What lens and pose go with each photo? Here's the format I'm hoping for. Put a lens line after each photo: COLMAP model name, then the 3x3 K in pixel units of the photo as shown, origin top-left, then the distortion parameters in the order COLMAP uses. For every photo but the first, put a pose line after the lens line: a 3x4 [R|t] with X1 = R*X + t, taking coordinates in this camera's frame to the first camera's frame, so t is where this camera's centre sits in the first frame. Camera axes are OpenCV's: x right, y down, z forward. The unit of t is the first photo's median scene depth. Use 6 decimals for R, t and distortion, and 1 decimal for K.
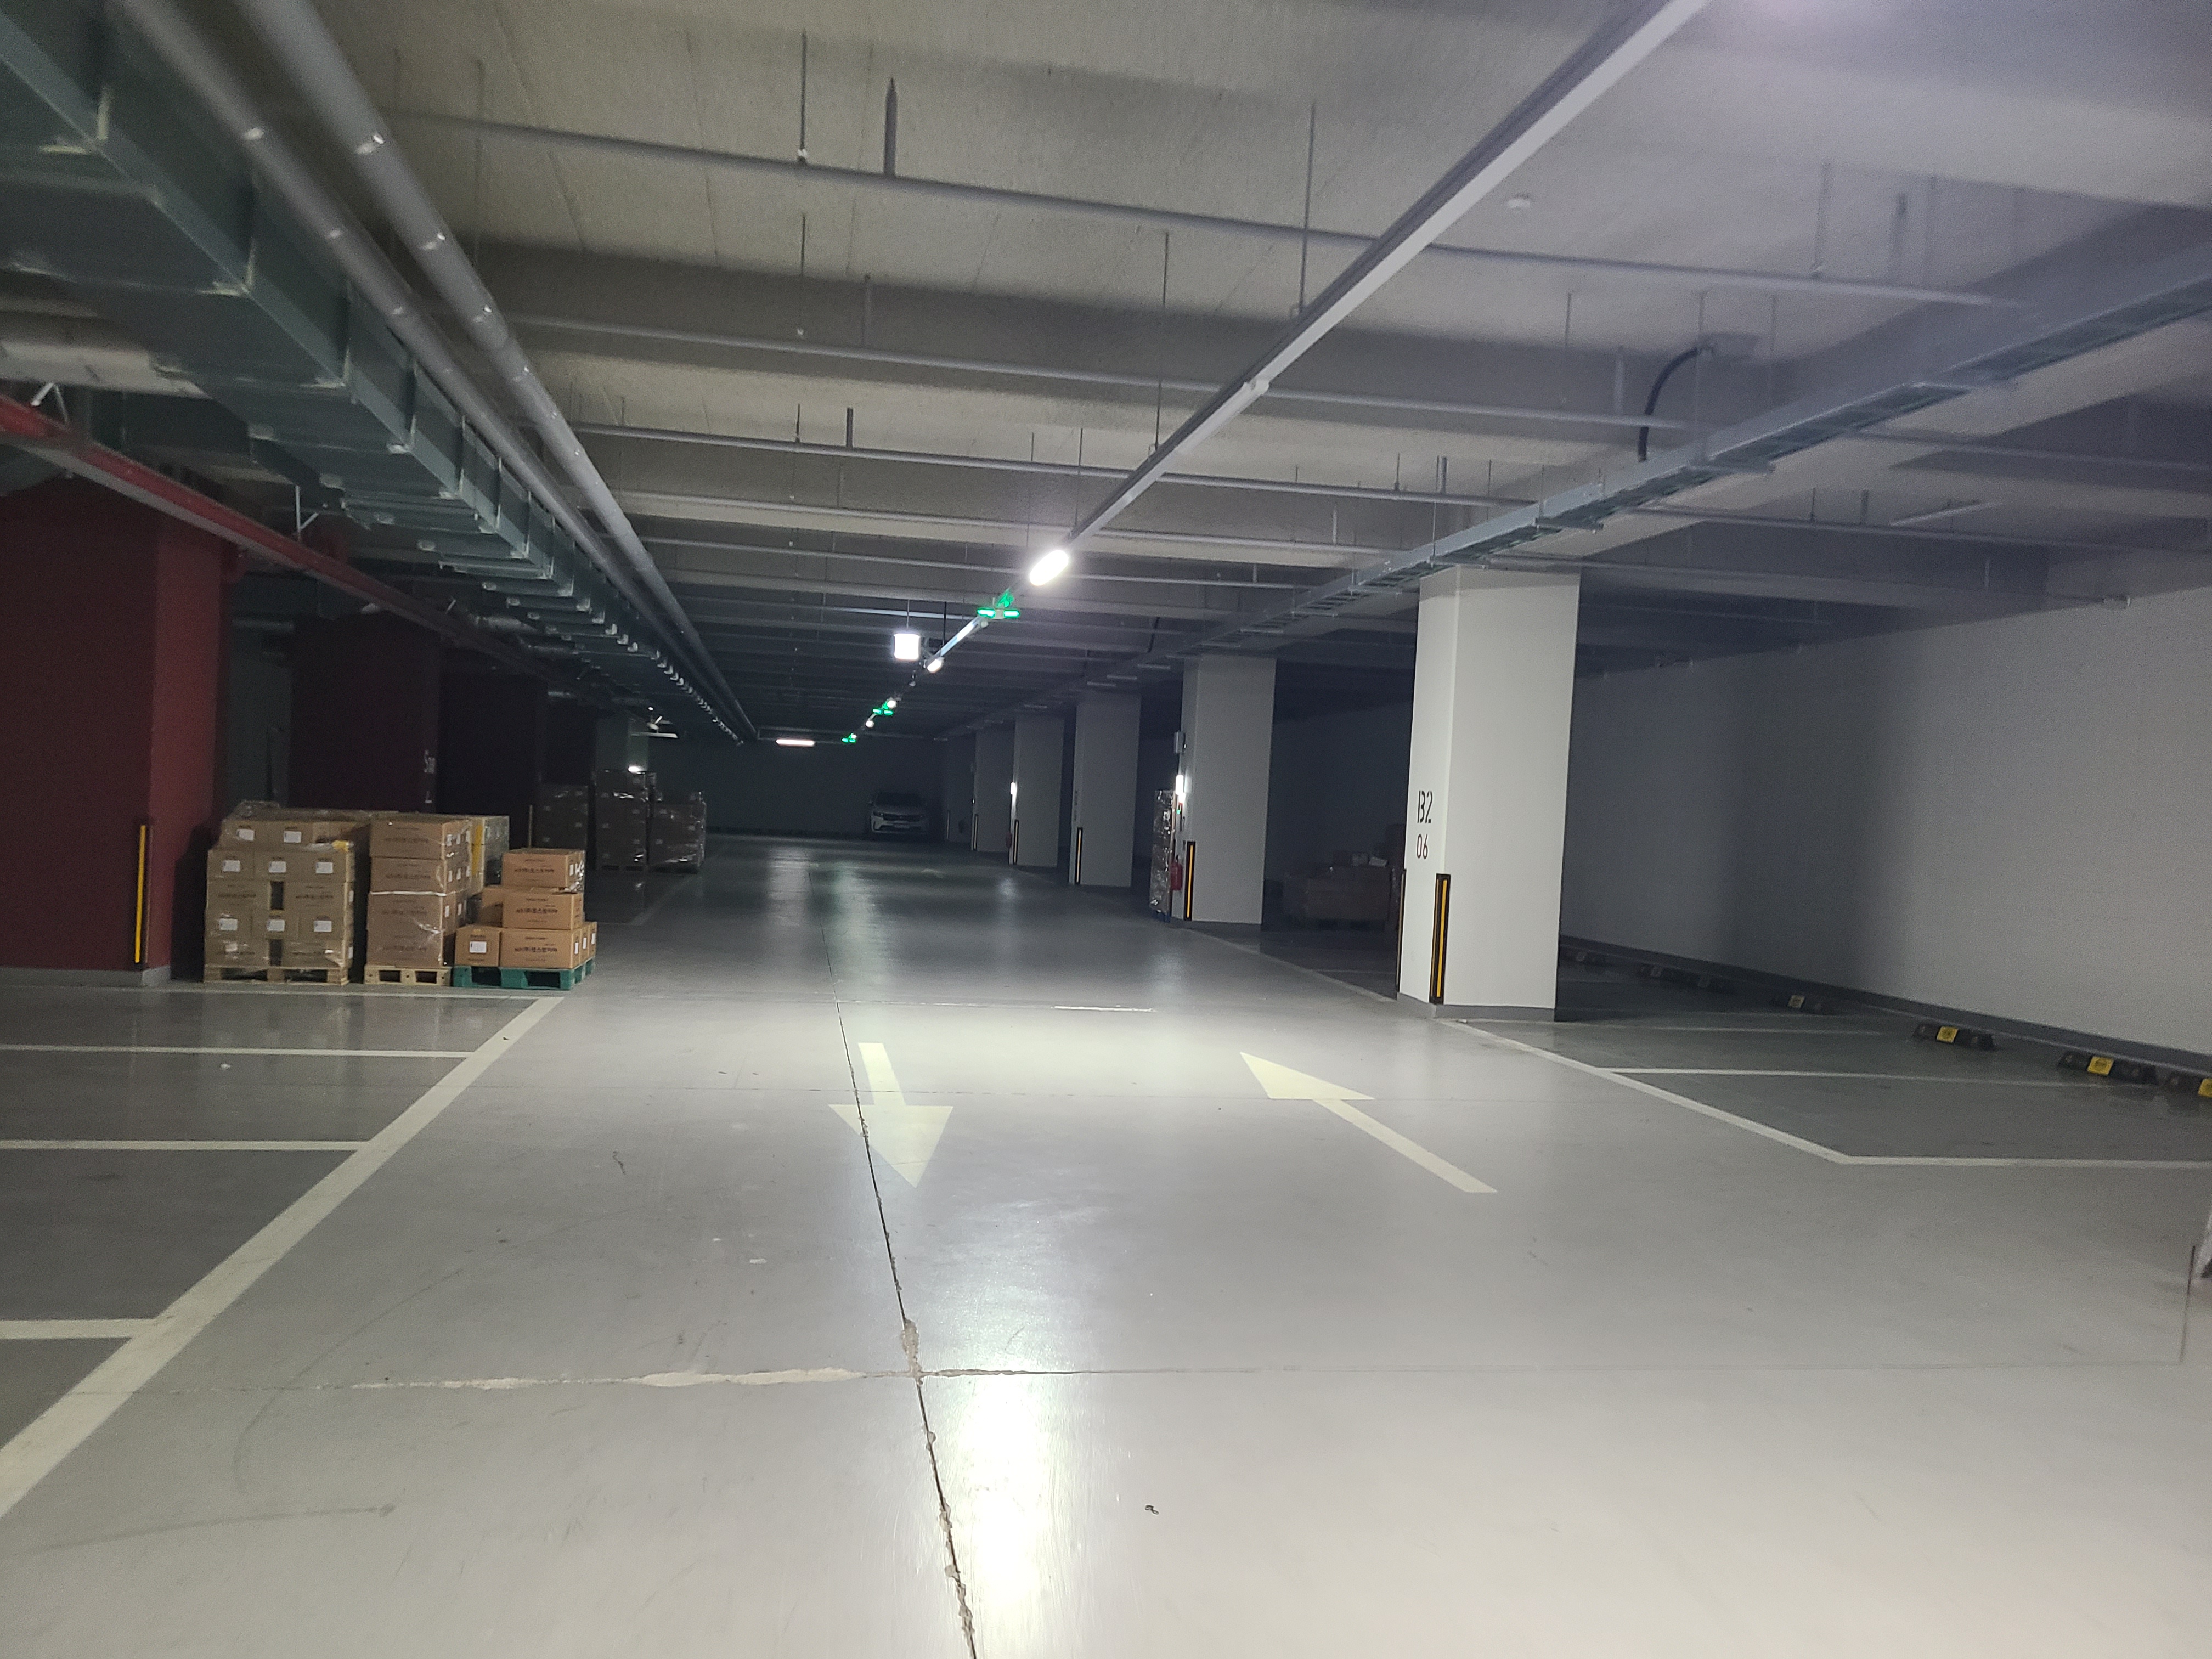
lens RADIAL K [[1658.2, 0, 1091.9], [0, 1658.2, 823.2], [0, 0, 1]] dist [0.075471, -0.067460]
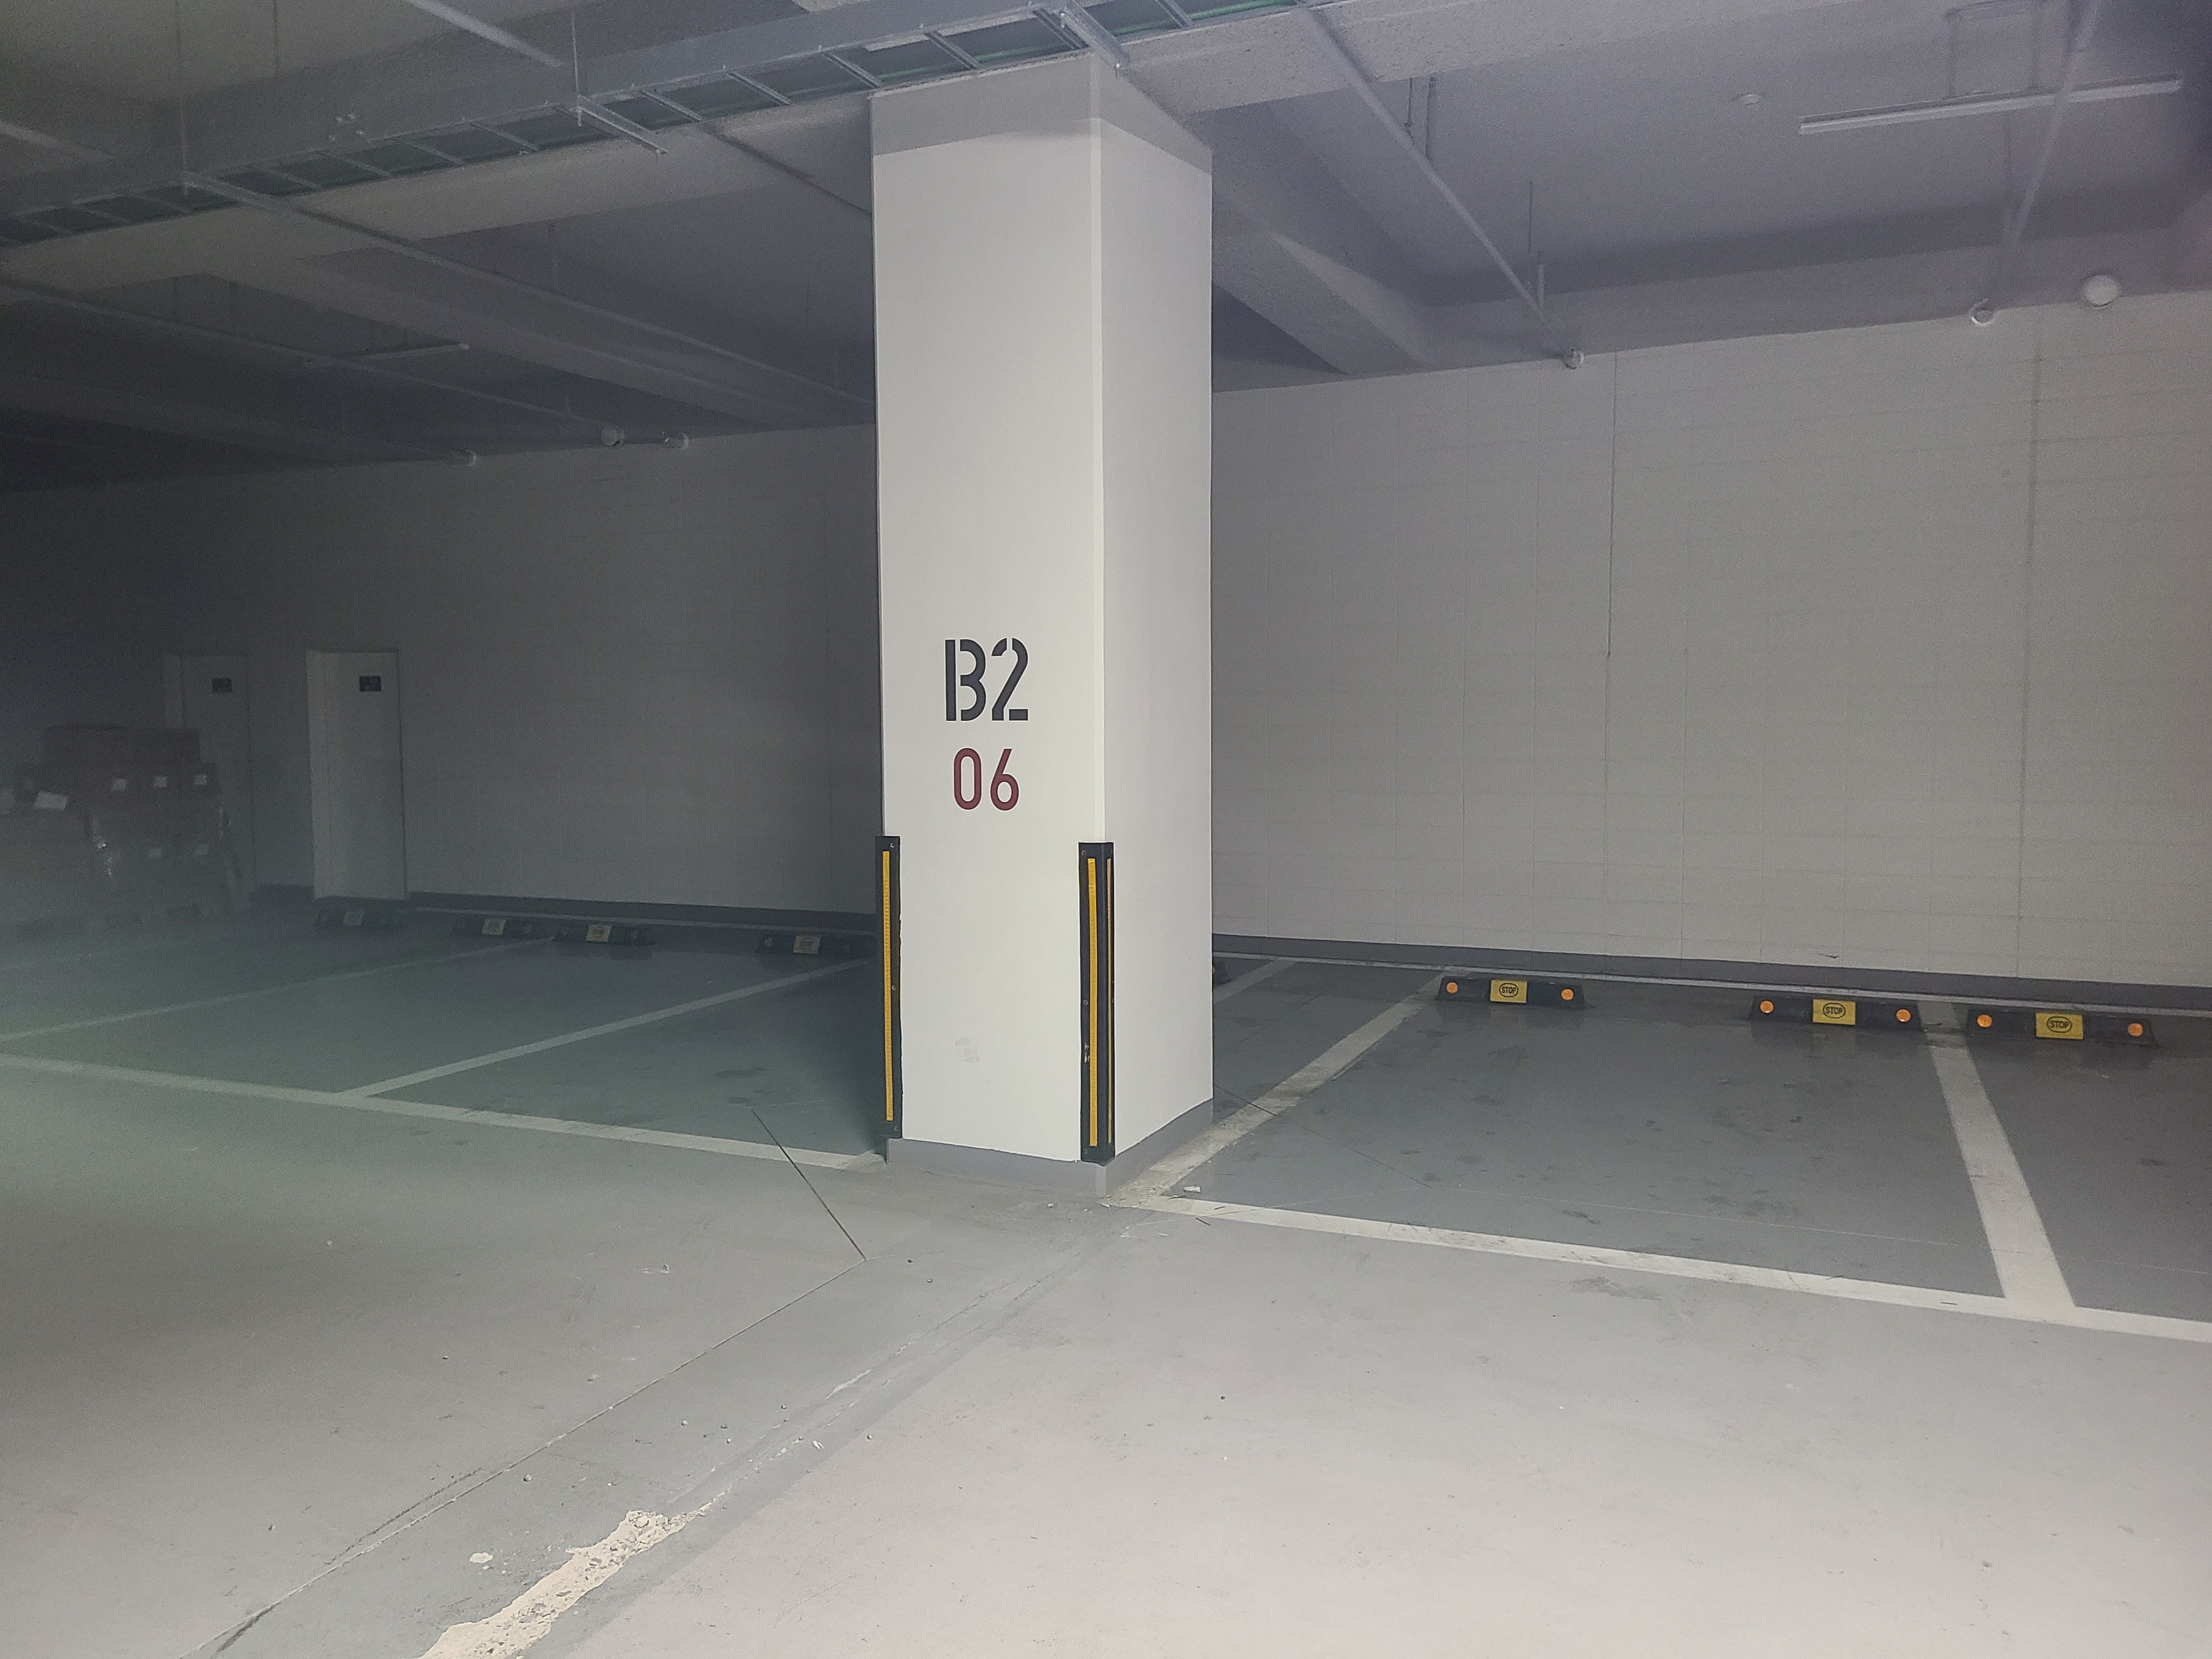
lens RADIAL K [[1658.2, 0, 1091.9], [0, 1658.2, 823.2], [0, 0, 1]] dist [0.075471, -0.067460]
pose [[0.538589, -0.110797, 0.835252, -0.060305], [0.043666, 0.993655, 0.103653, -0.007728], [-0.841437, -0.019354, 0.540009, 0.366892]]
